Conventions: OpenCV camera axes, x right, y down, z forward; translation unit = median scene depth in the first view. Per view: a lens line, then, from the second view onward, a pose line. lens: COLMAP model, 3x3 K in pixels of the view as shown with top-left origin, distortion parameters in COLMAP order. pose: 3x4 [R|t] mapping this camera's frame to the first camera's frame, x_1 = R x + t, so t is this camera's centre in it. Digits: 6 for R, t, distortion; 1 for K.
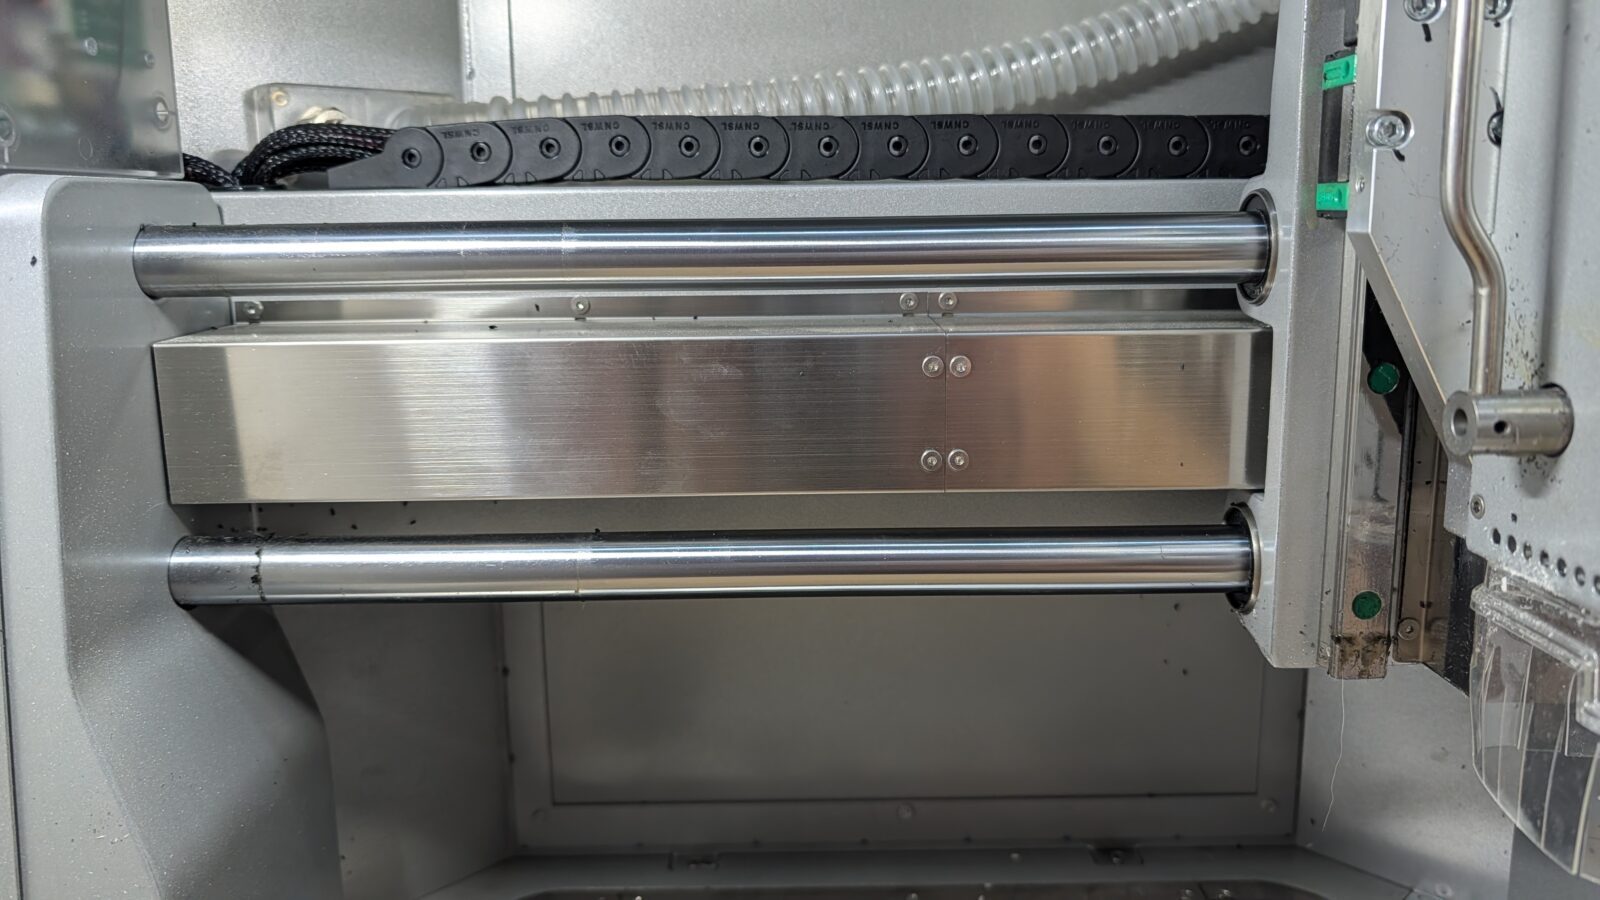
lens RADIAL K [[1205.2, 0, 804.8], [0, 1205.2, 408.4], [0, 0, 1]] dist [-0.007022, 0.008398]
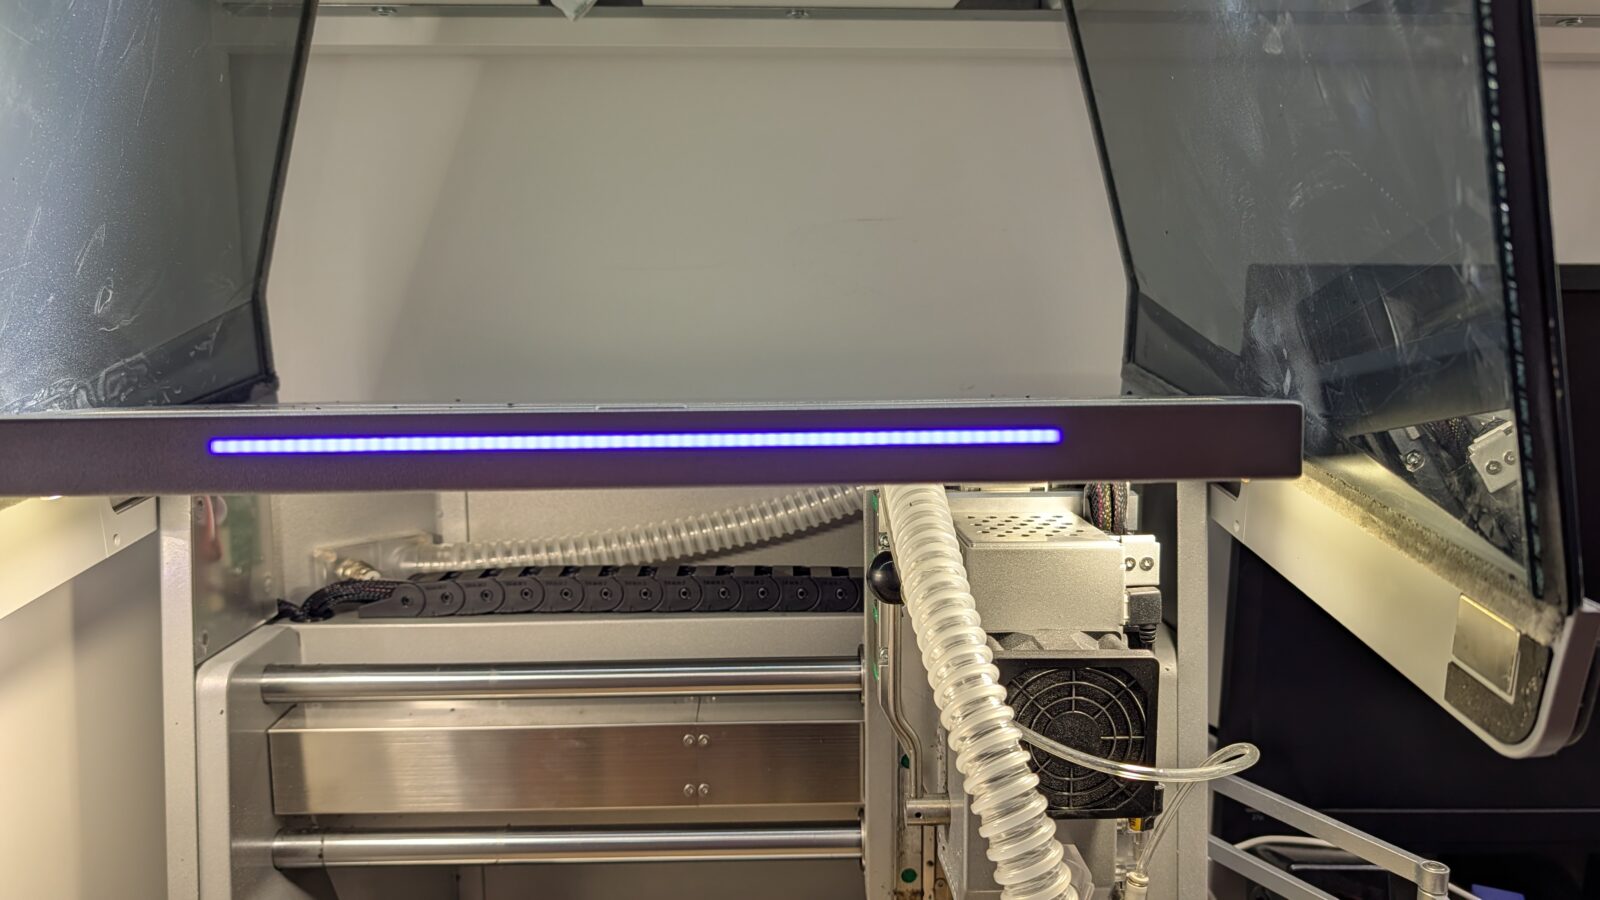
lens RADIAL K [[1249.3, 0, 799.6], [0, 1249.3, 426.9], [0, 0, 1]] dist [-0.011558, -0.001950]
pose [[0.999867, 0.000263, 0.016331, 0.251742], [0.000518, 0.998857, -0.047793, -0.439570], [-0.016325, 0.047795, 0.998724, -0.978171]]
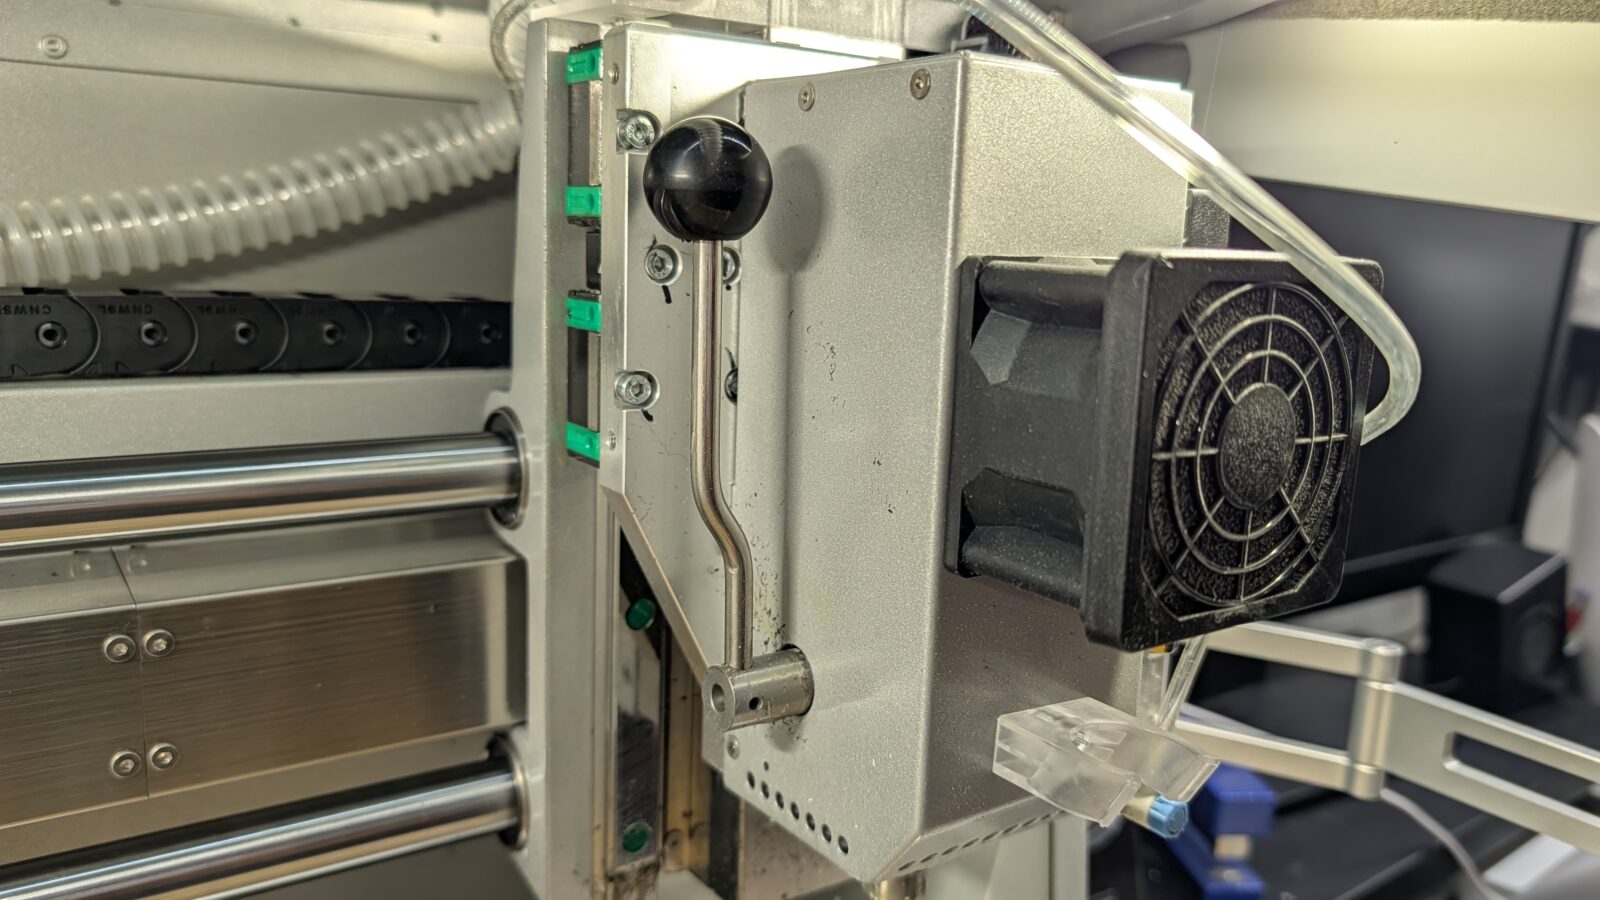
lens RADIAL K [[1249.3, 0, 799.6], [0, 1249.3, 426.9], [0, 0, 1]] dist [-0.011558, -0.001950]
pose [[0.823807, -0.054663, 0.564228, 0.022312], [0.048870, 0.998483, 0.025381, -0.183445], [-0.564759, 0.006665, 0.825229, 0.083595]]
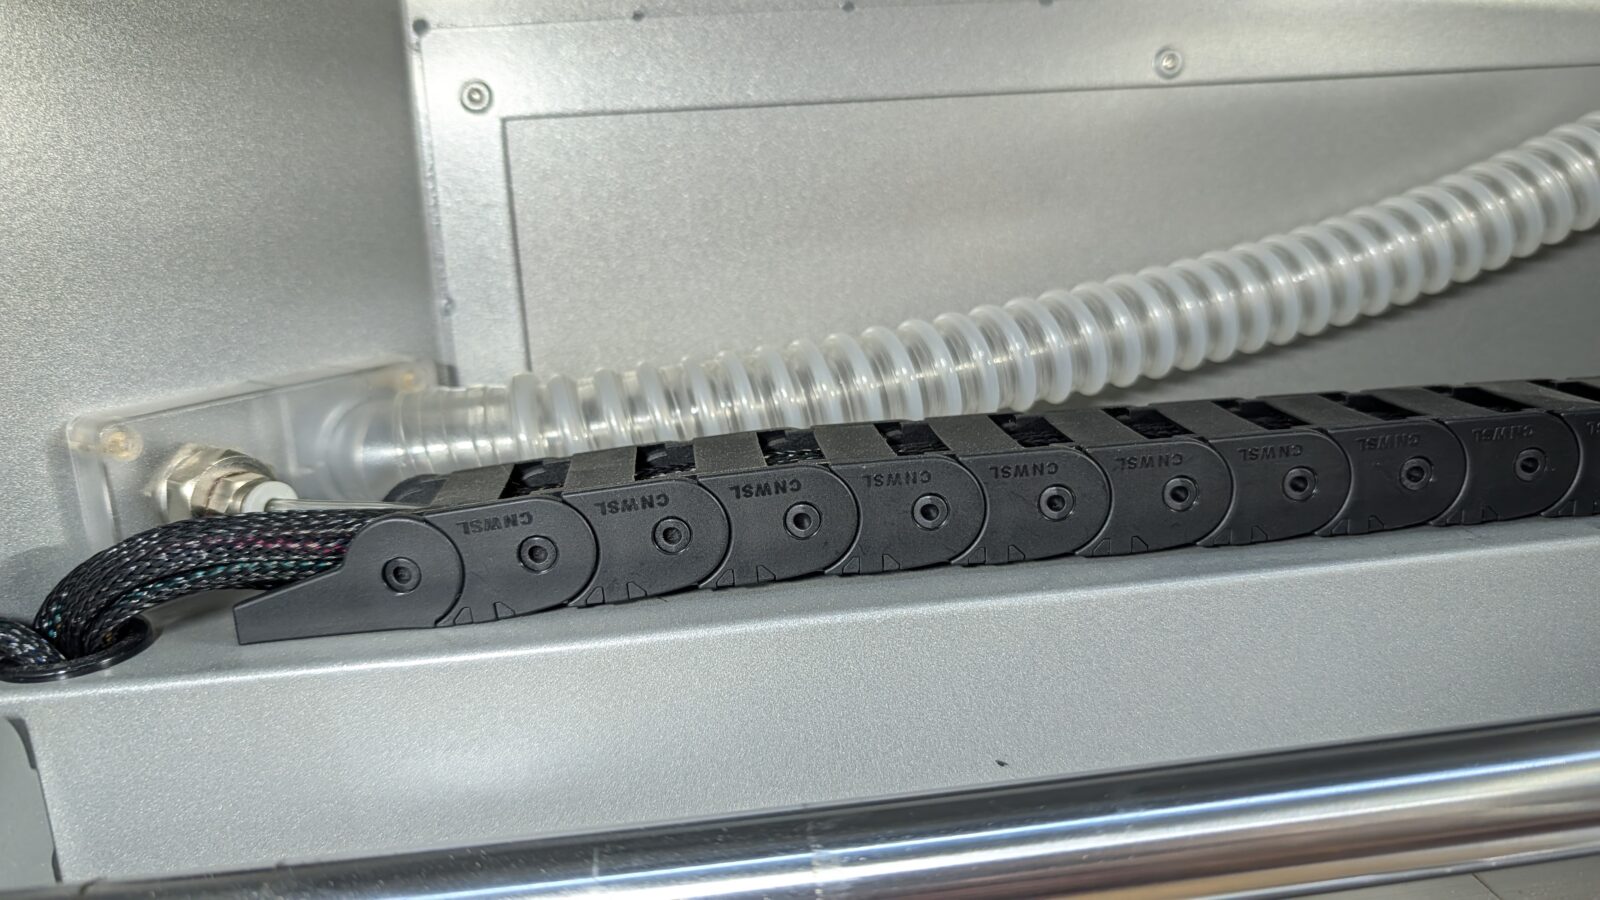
lens RADIAL K [[1233.2, 0, 800.0], [0, 1233.2, 450.0], [0, 0, 1]] dist [-0.223549, 0.273119]
pose [[0.991741, -0.071243, 0.106655, -0.249041], [0.063798, 0.995387, 0.071659, -0.335377], [-0.111268, -0.064263, 0.991711, 0.576252]]
